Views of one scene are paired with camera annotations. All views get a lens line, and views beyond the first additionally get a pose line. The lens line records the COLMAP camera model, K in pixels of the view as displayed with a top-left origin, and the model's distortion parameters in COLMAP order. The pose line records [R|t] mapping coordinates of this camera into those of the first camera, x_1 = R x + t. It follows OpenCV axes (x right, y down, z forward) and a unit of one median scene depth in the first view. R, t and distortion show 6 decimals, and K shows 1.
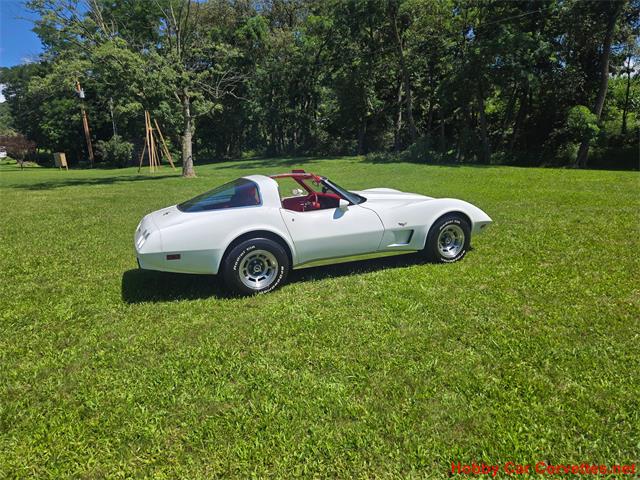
lens RADIAL K [[425.3, 0, 313.2], [0, 425.3, 222.9], [0, 0, 1]] dist [0.075095, -0.062587]
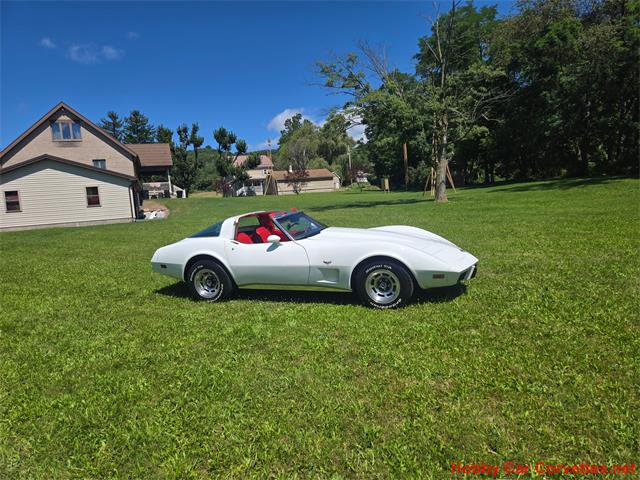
lens RADIAL K [[425.3, 0, 313.2], [0, 425.3, 222.9], [0, 0, 1]] dist [0.075095, -0.062587]
pose [[0.724425, 0.045539, -0.687848, 0.855749], [-0.076802, 0.996935, -0.014883, -0.072208], [0.685062, 0.063609, 0.725702, 0.195030]]
